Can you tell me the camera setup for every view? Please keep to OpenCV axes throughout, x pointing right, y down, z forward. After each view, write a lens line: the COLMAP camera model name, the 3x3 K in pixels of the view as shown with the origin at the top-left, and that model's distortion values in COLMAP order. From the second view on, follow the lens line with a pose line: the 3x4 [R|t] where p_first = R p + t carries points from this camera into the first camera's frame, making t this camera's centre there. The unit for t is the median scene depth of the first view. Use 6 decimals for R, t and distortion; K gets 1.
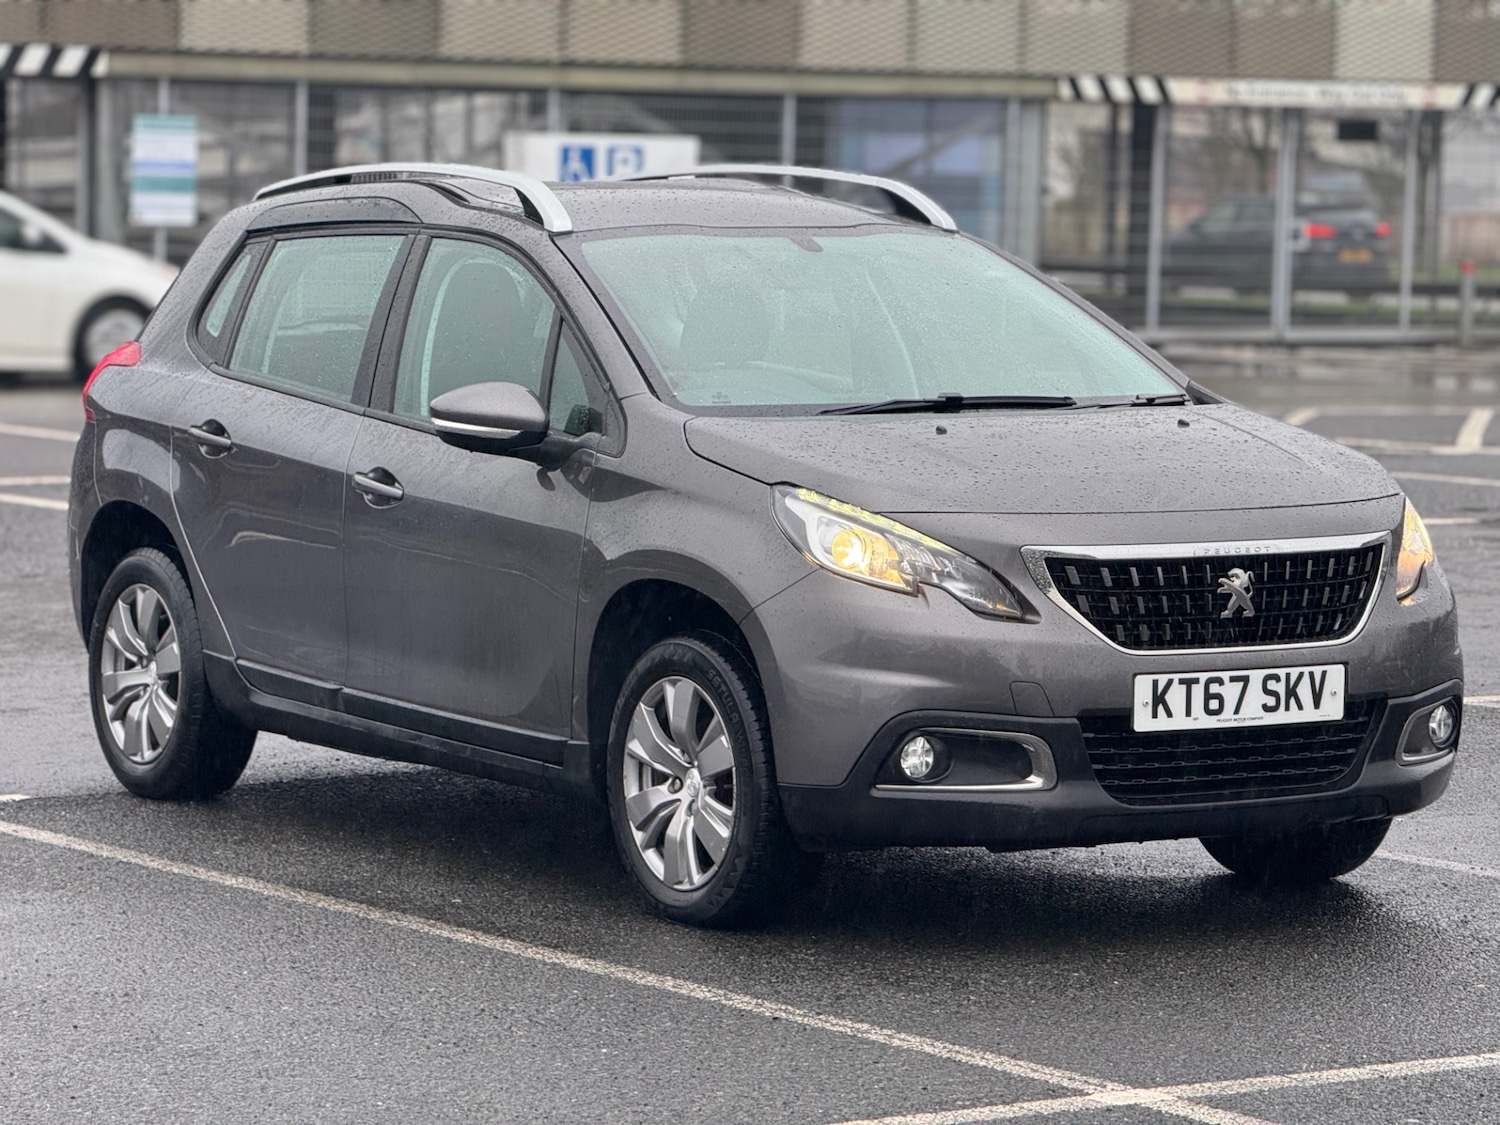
lens RADIAL K [[5333.4, 0, 750.0], [0, 5333.4, 562.5], [0, 0, 1]] dist [0.114766, 0.538776]
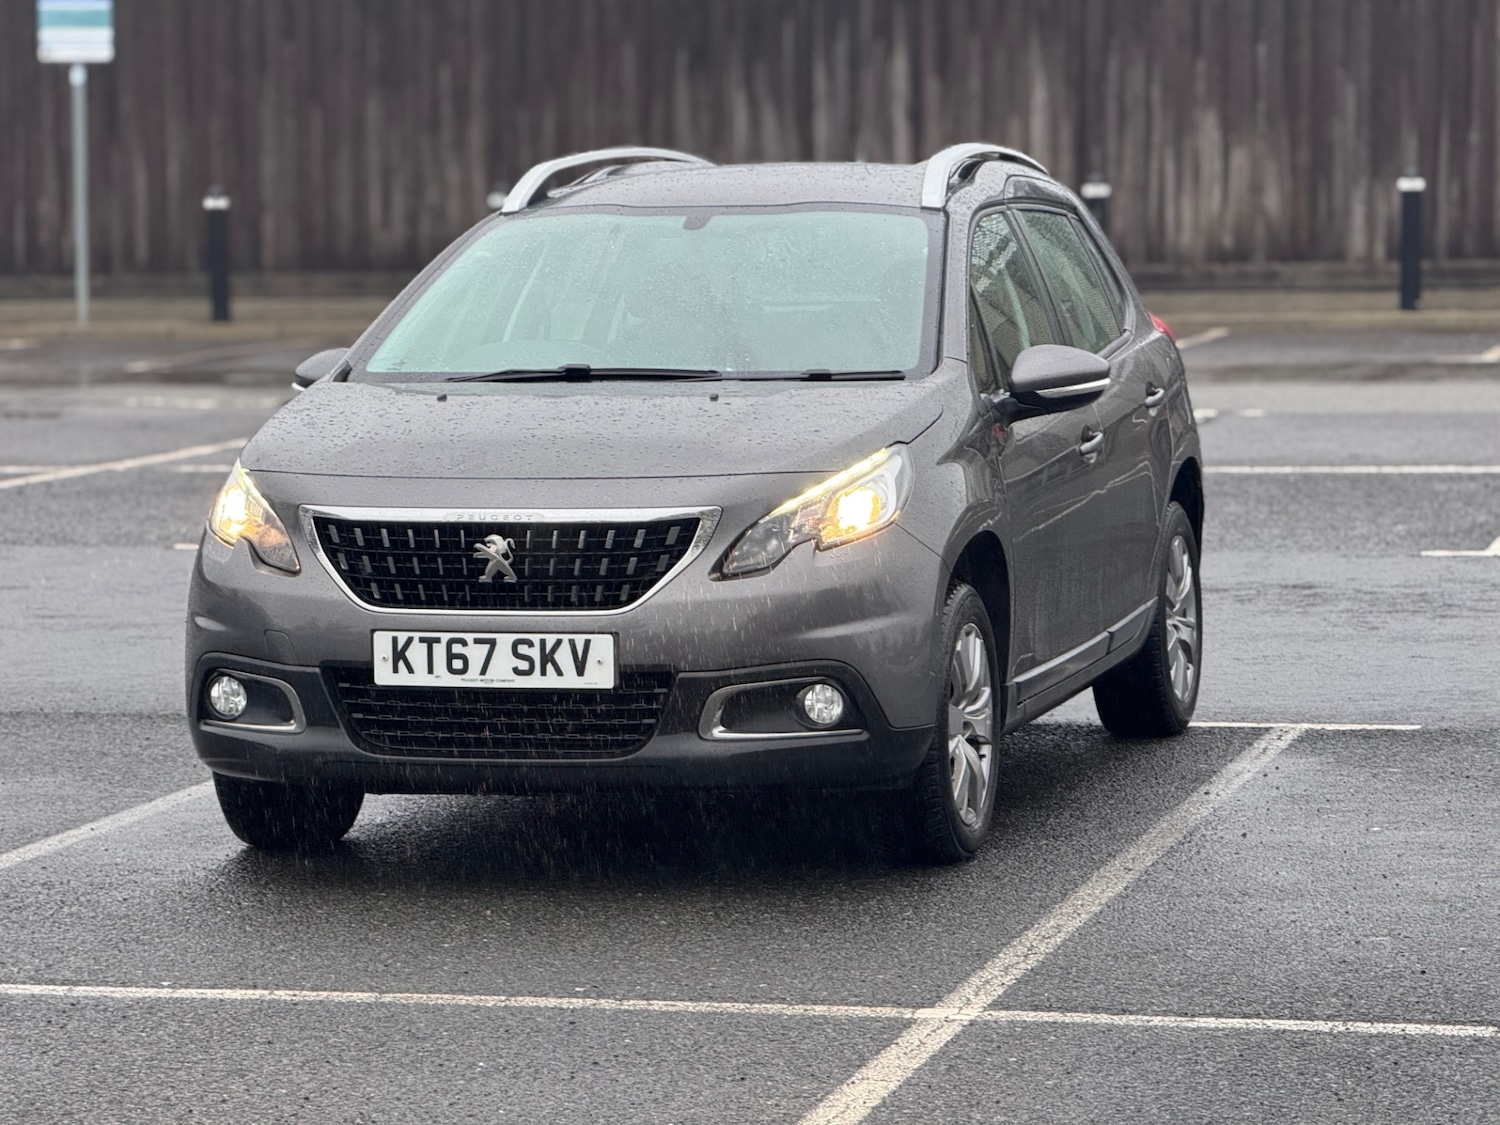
lens RADIAL K [[5333.4, 0, 750.0], [0, 5333.4, 562.5], [0, 0, 1]] dist [0.114766, 0.538776]
pose [[0.681637, 0.041882, -0.730491, 0.874291], [-0.037823, 0.999043, 0.021986, -0.018057], [0.730712, 0.012643, 0.682568, 0.326218]]
